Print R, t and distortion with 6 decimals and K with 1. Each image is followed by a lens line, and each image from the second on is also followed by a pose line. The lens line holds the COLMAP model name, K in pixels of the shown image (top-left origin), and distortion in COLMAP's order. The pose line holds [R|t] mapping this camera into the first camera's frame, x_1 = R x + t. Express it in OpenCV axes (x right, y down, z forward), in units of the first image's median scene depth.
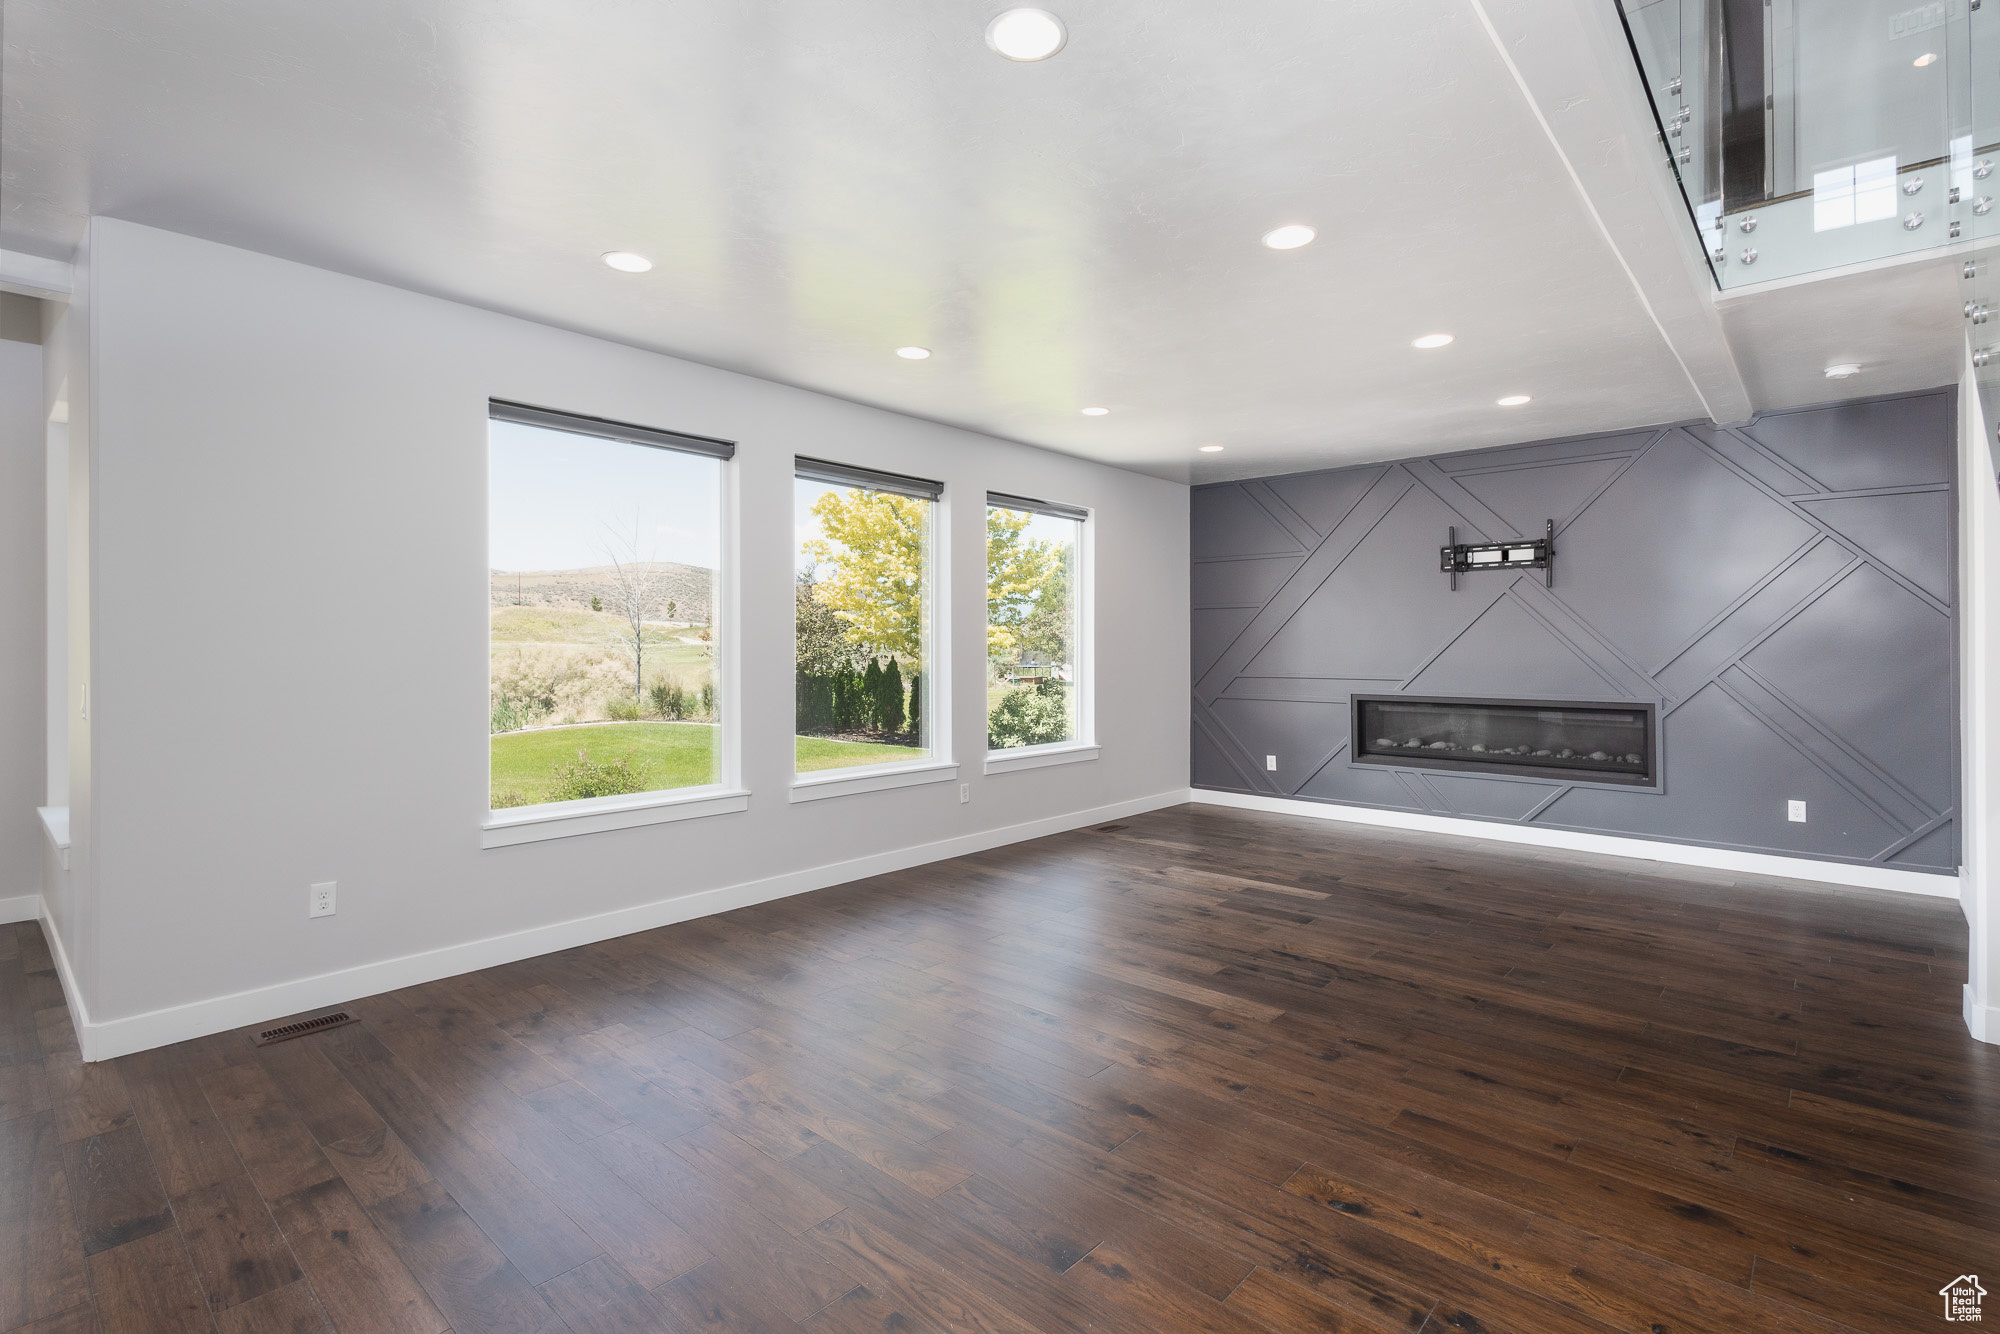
lens RADIAL K [[920.2, 0, 1000.2], [0, 920.2, 656.1], [0, 0, 1]] dist [0.008838, 0.000299]
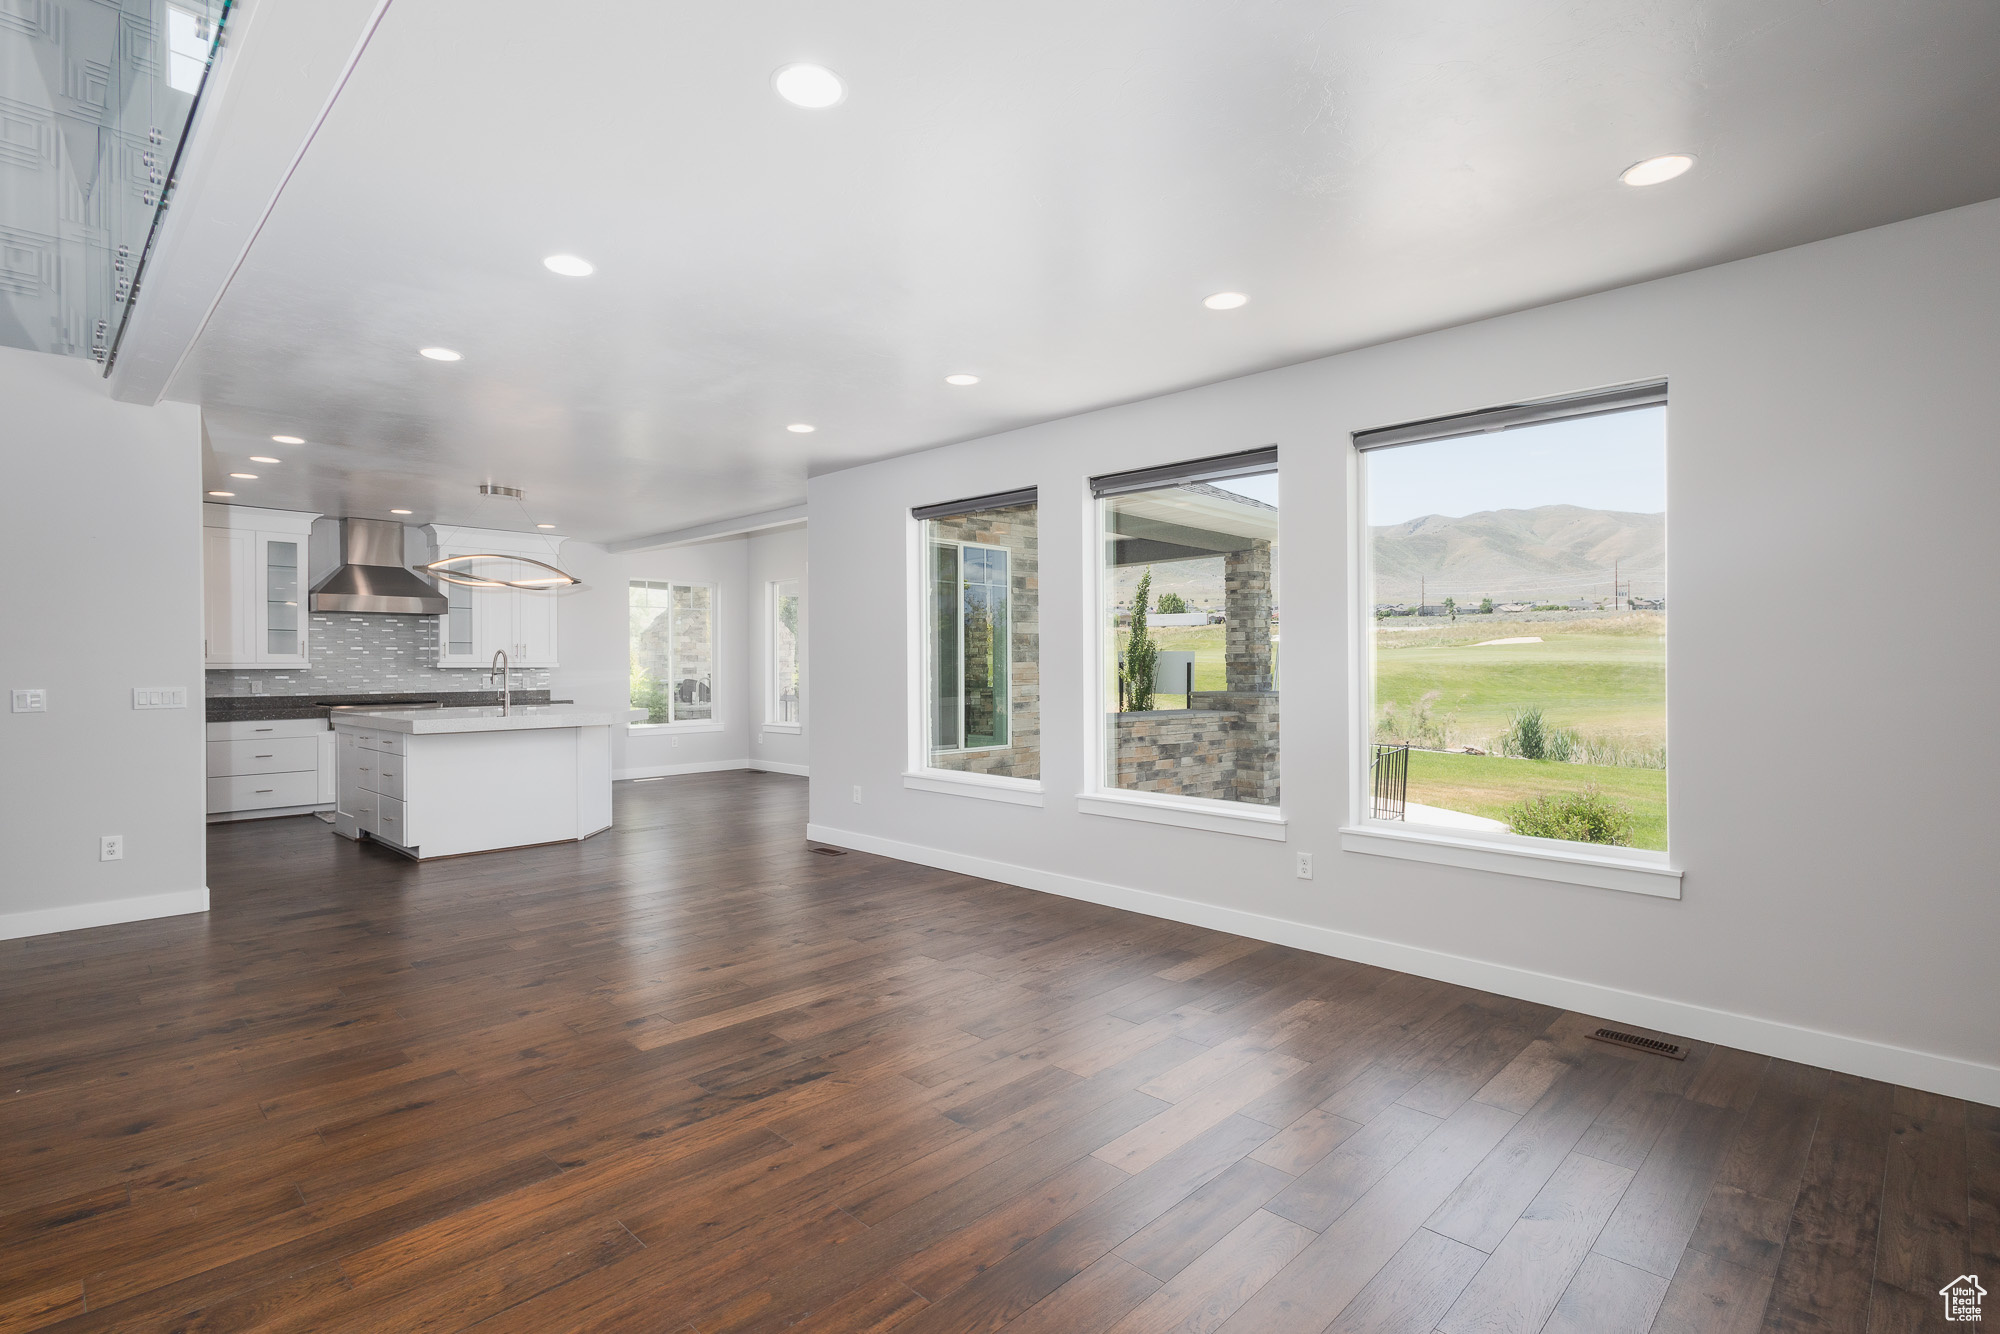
lens RADIAL K [[943.9, 0, 1000.0], [0, 943.9, 667.0], [0, 0, 1]] dist [0.000916, -0.000182]
pose [[-0.024823, 0.000948, -0.999691, 0.592660], [-0.011282, 0.999936, 0.001229, -0.003341], [0.999628, 0.011309, -0.024811, 0.653284]]
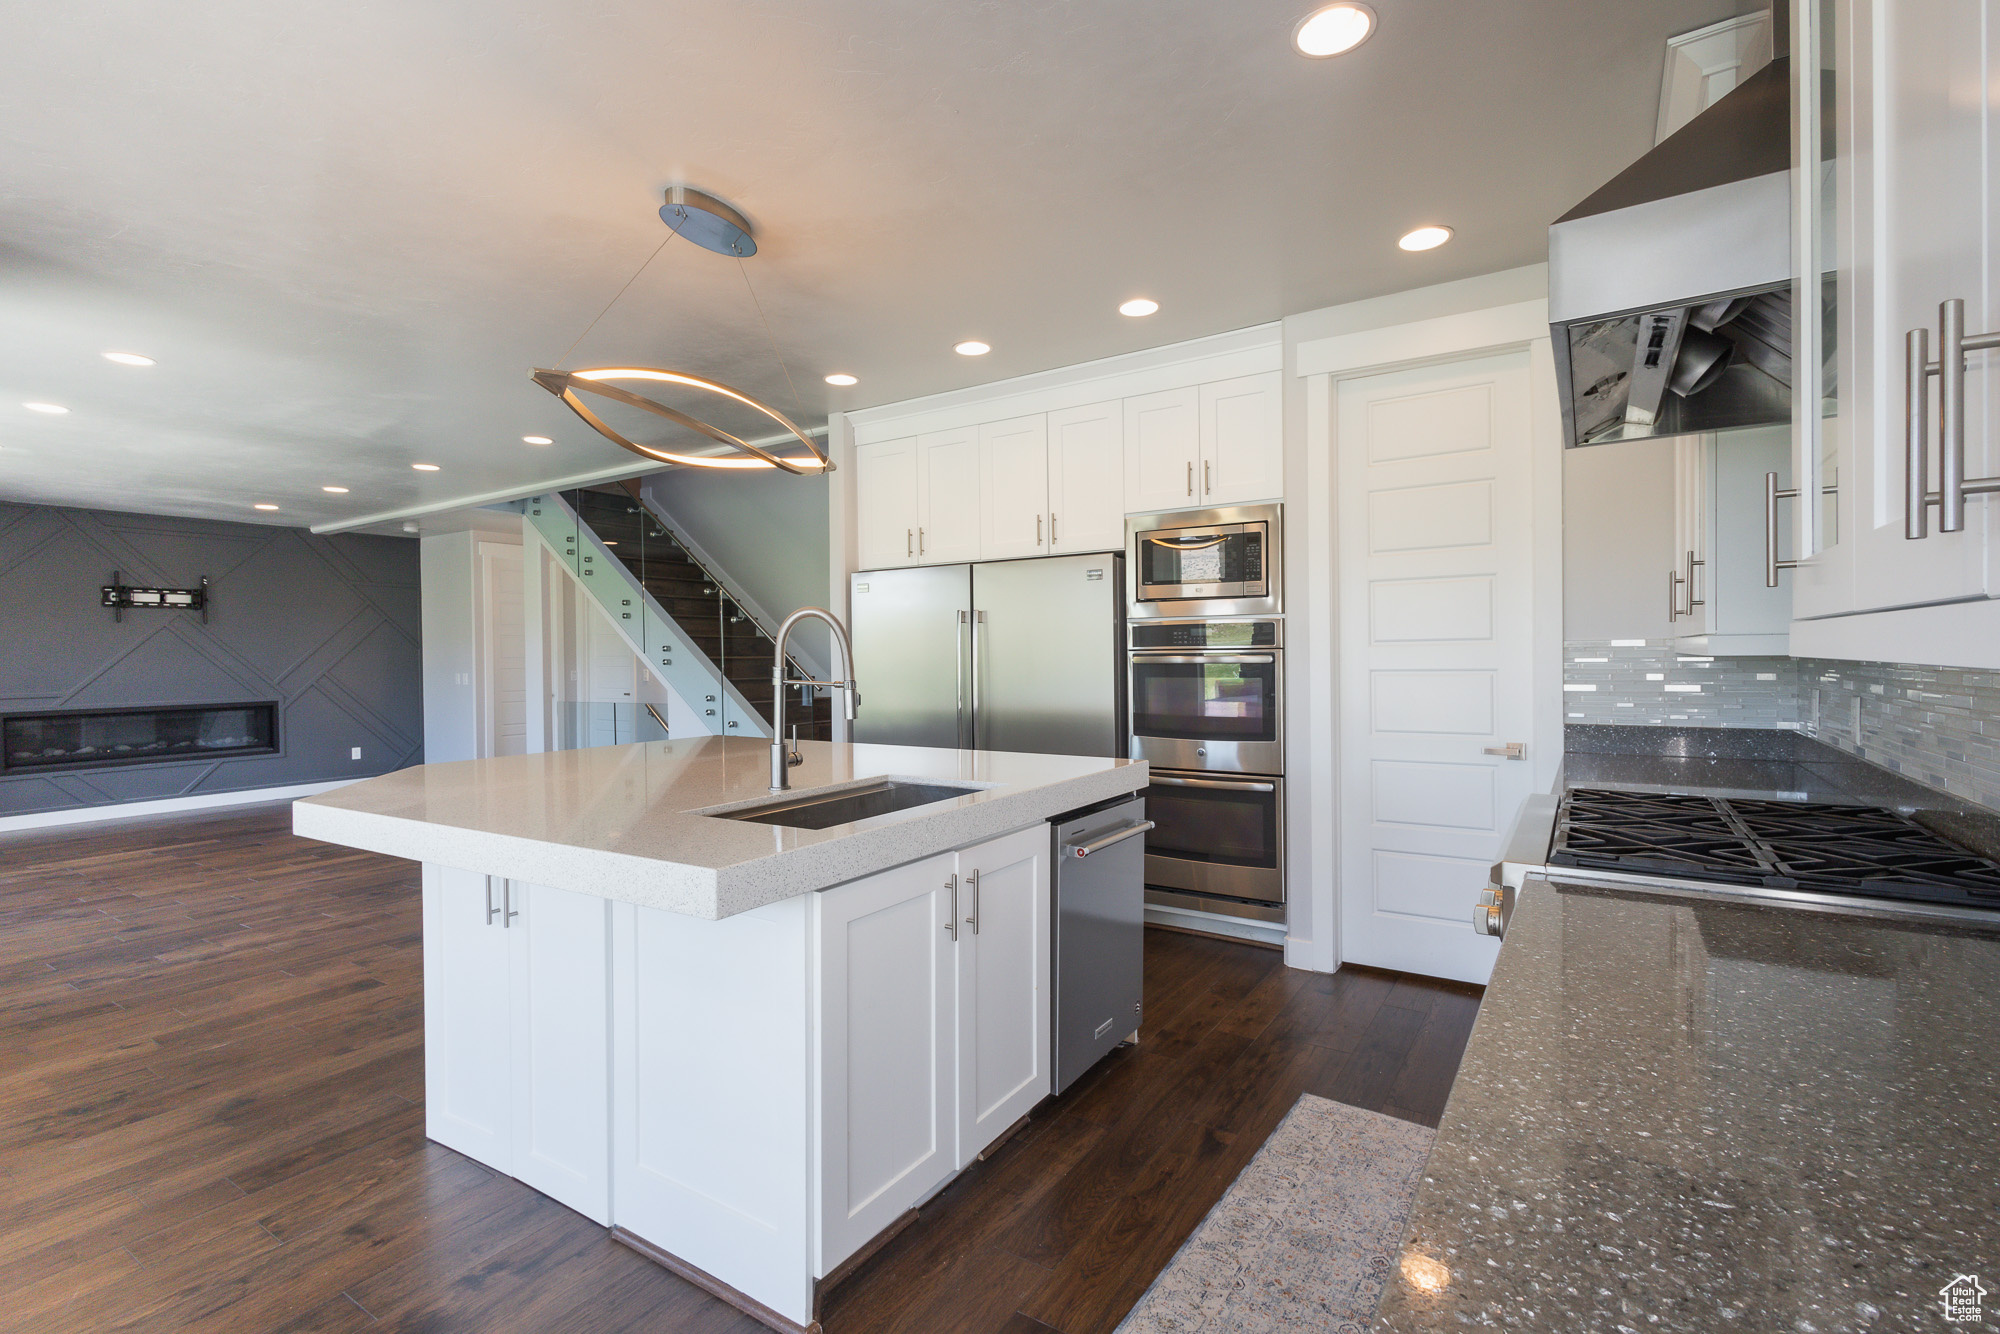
lens RADIAL K [[920.2, 0, 1000.2], [0, 920.2, 656.1], [0, 0, 1]] dist [0.008838, 0.000299]
pose [[-0.161605, 0.005487, 0.986840, -0.864293], [0.026033, 0.999660, -0.001295, 0.007241], [-0.986512, 0.025481, -0.161693, 0.022644]]
